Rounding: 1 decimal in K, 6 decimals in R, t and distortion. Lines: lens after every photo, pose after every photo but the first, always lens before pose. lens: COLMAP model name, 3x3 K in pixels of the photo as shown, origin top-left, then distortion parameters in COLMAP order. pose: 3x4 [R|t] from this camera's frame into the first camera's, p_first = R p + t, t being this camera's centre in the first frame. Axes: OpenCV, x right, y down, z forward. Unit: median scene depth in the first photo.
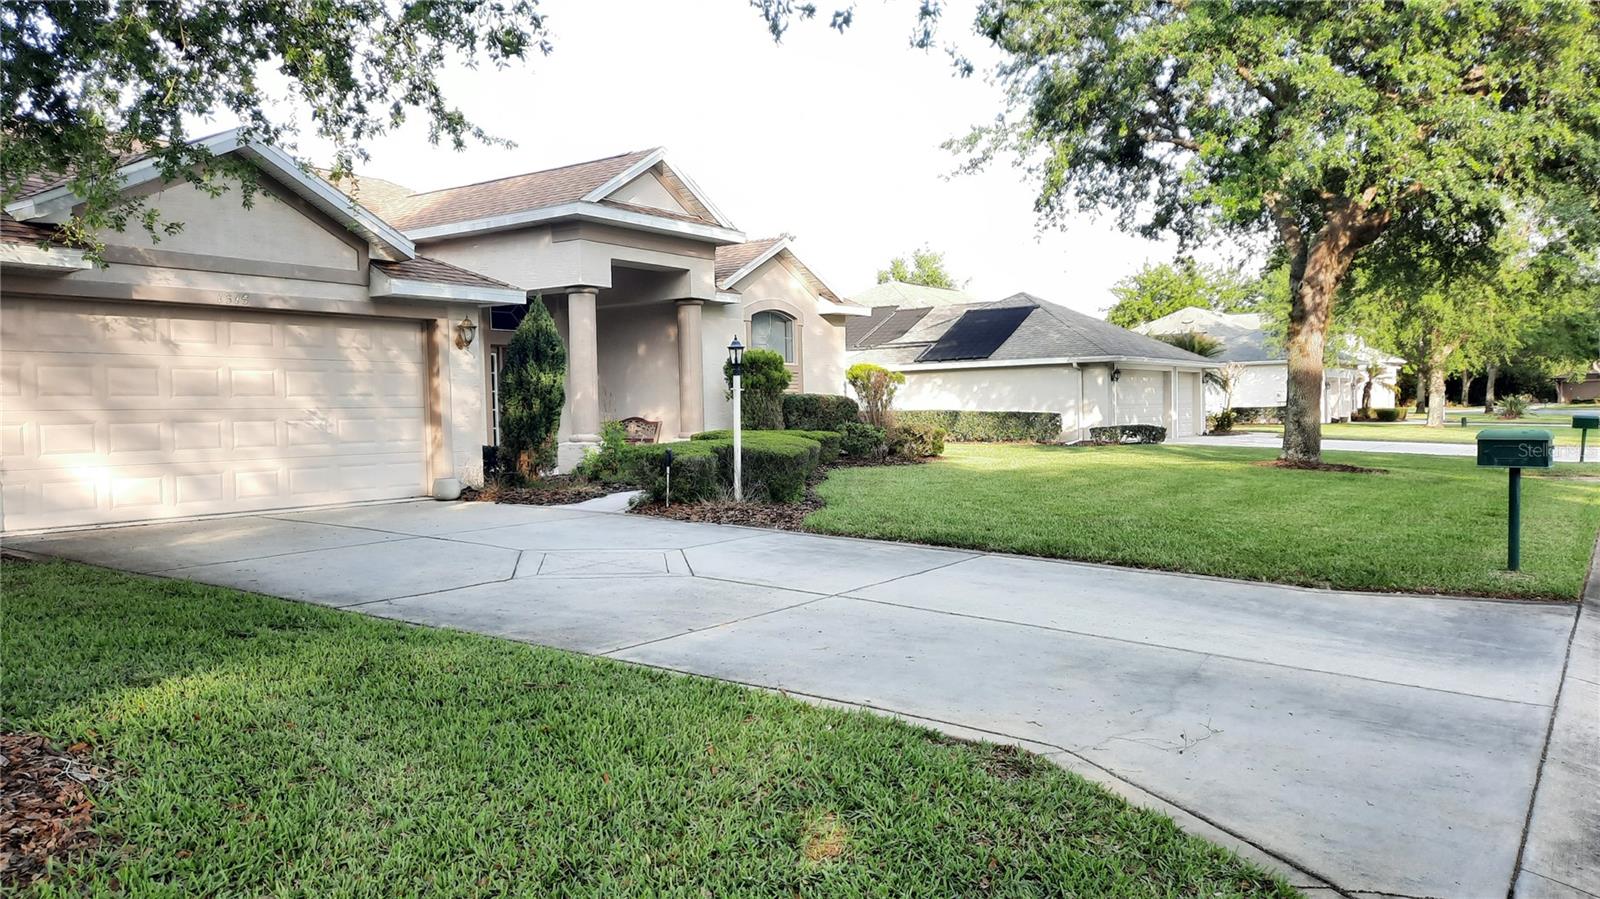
lens RADIAL K [[1189.2, 0, 799.4], [0, 1189.2, 449.2], [0, 0, 1]] dist [0.078073, -0.076553]
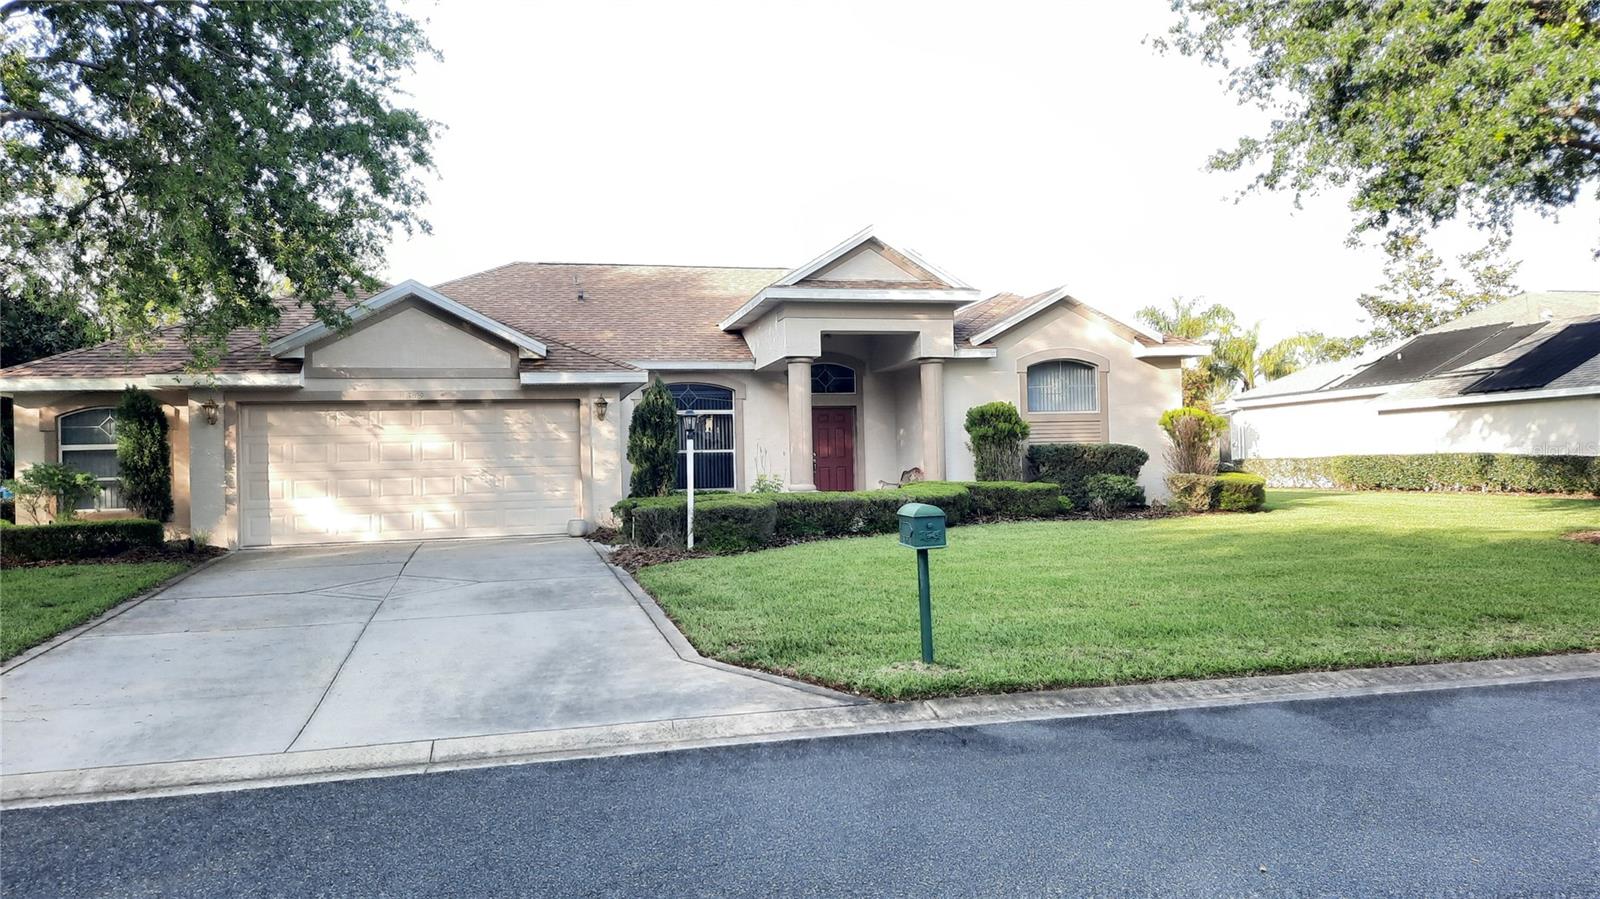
lens RADIAL K [[1189.2, 0, 809.7], [0, 1189.2, 451.3], [0, 0, 1]] dist [0.078073, -0.076553]
pose [[0.766205, -0.005666, -0.642572, 0.729606], [-0.011358, 0.999686, -0.022358, -0.025161], [0.642496, 0.024429, 0.765899, 0.164098]]
